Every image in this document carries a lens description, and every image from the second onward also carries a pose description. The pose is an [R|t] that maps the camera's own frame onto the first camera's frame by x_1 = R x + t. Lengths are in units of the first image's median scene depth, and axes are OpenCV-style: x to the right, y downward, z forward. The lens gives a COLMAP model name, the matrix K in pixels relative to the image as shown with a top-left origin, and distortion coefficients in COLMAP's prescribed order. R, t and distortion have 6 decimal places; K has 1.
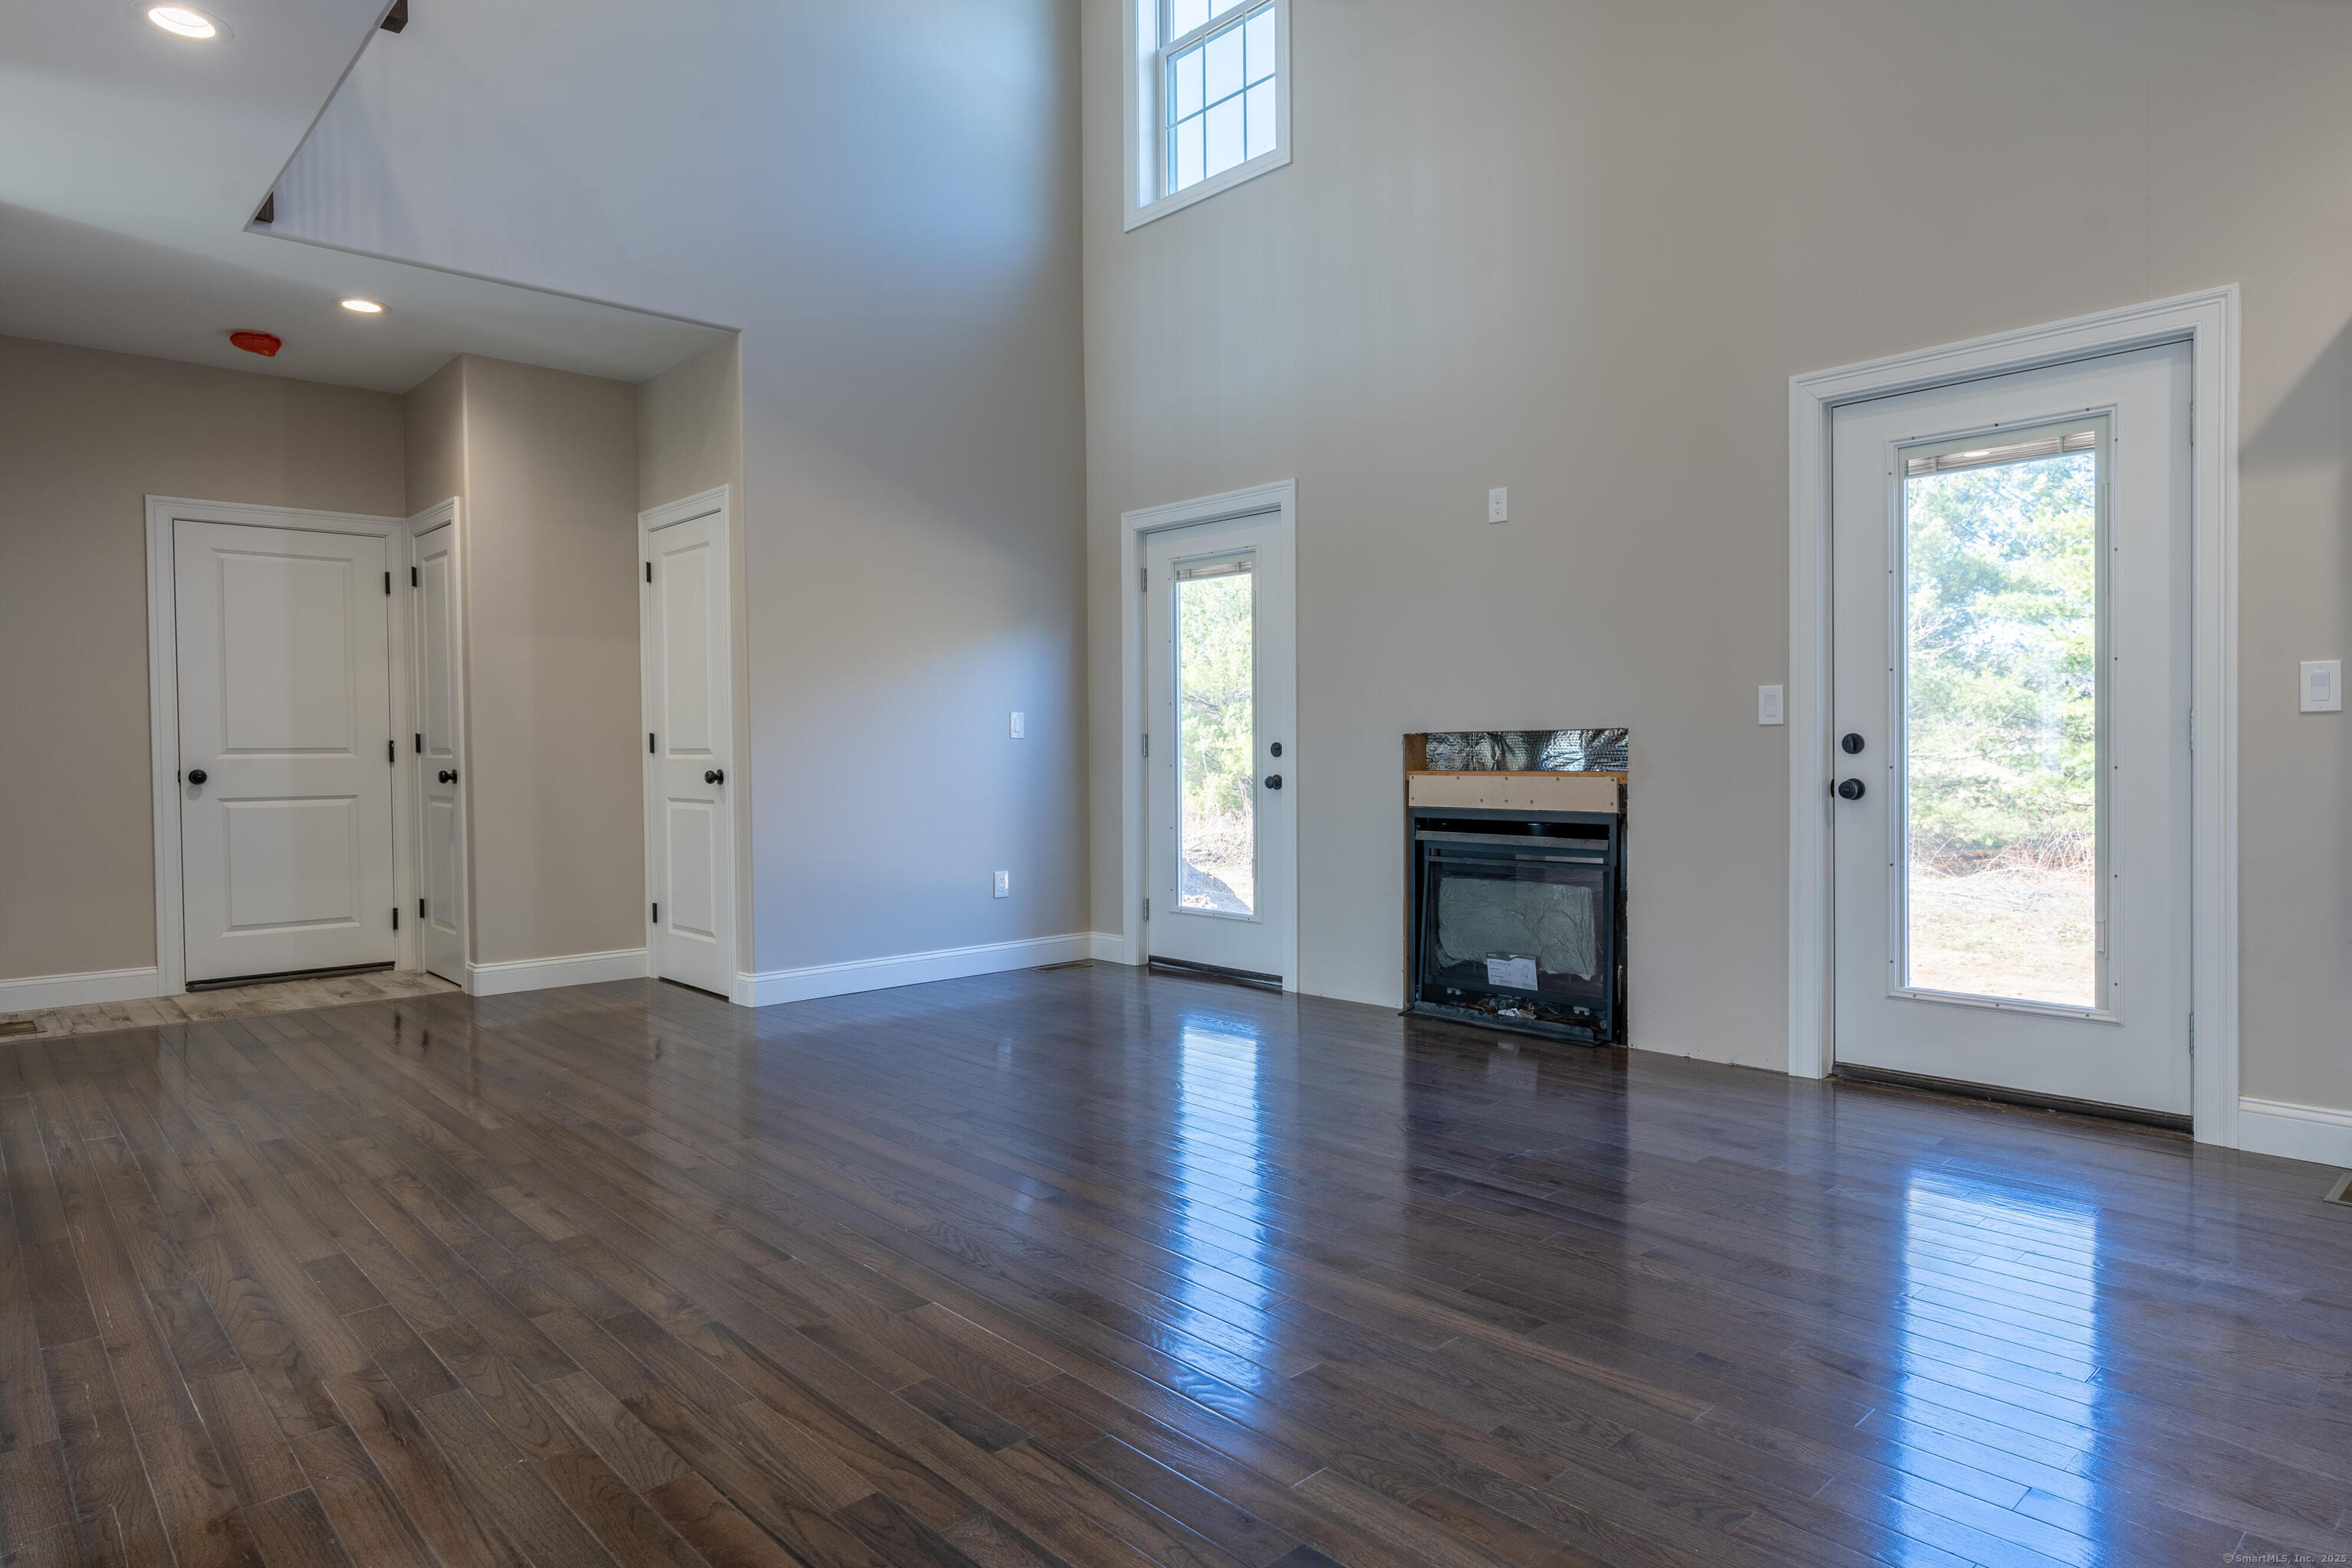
lens RADIAL K [[1353.4, 0, 1189.8], [0, 1353.4, 791.8], [0, 0, 1]] dist [-0.004864, -0.000363]
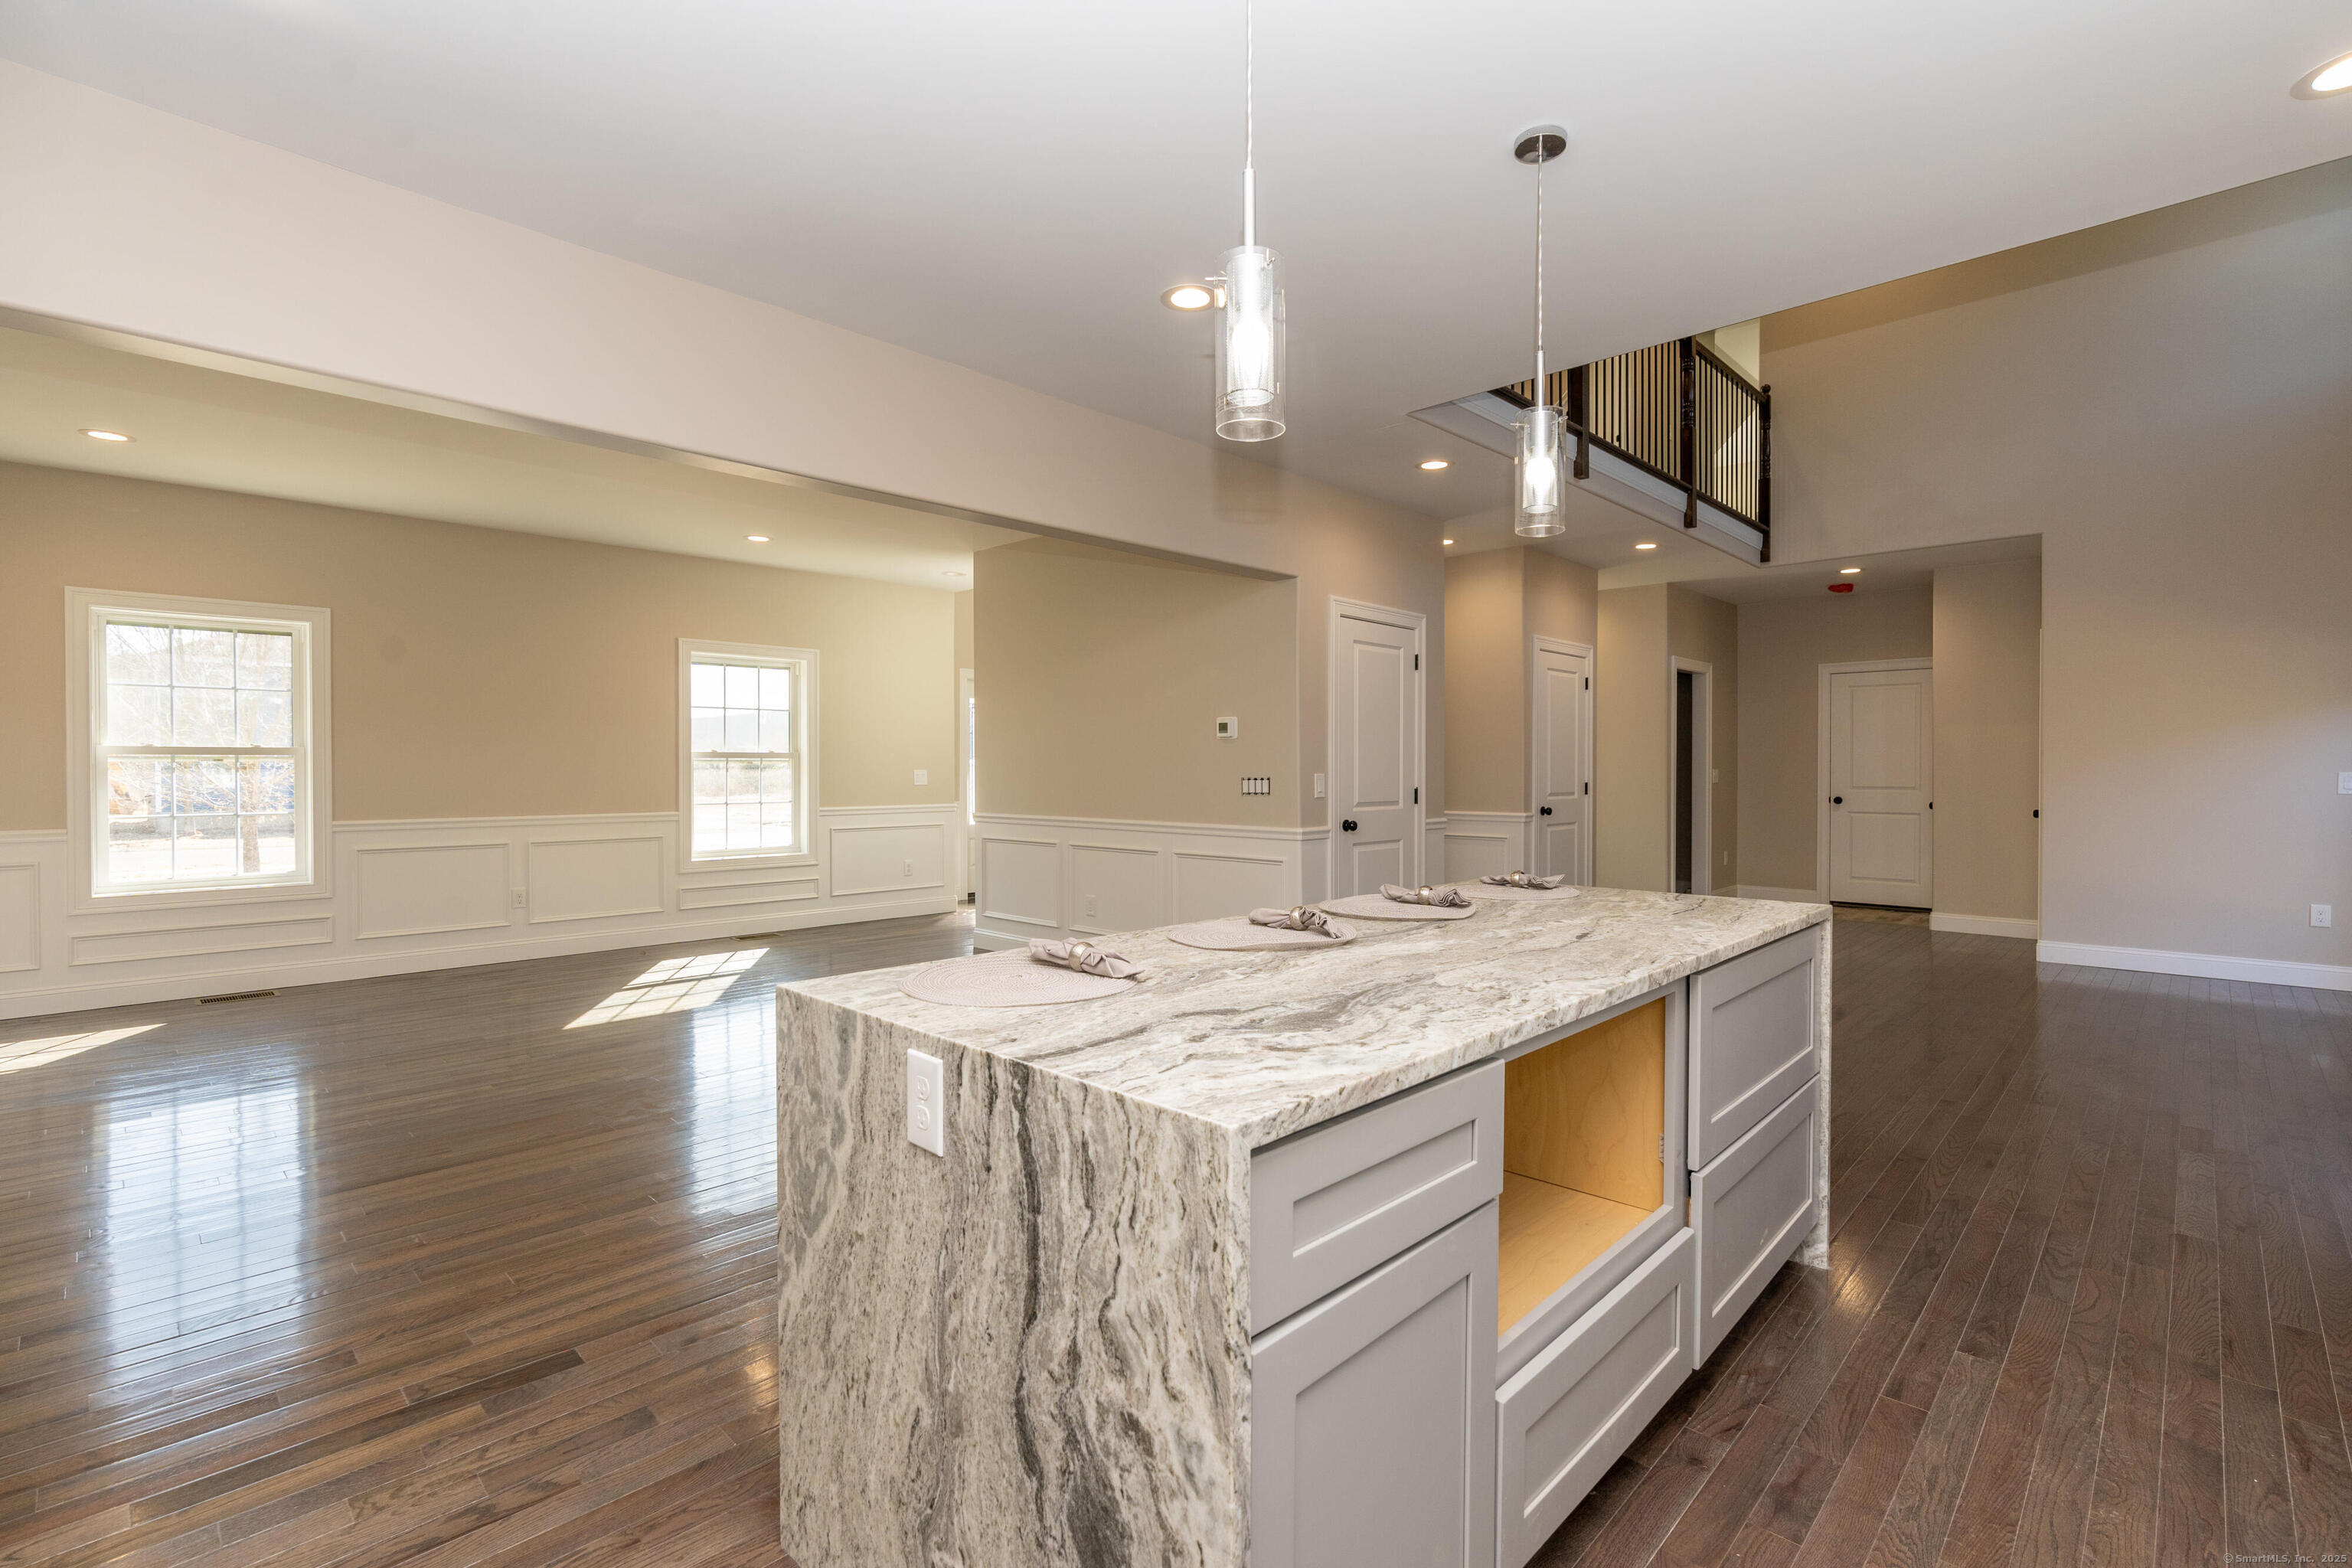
lens RADIAL K [[1084.4, 0, 1171.8], [0, 1084.4, 771.9], [0, 0, 1]] dist [-0.011613, 0.002042]
pose [[0.029107, 0.015769, -0.999452, 0.928348], [-0.032713, 0.999355, 0.014814, -0.047932], [0.999041, 0.032264, 0.029604, -0.062175]]
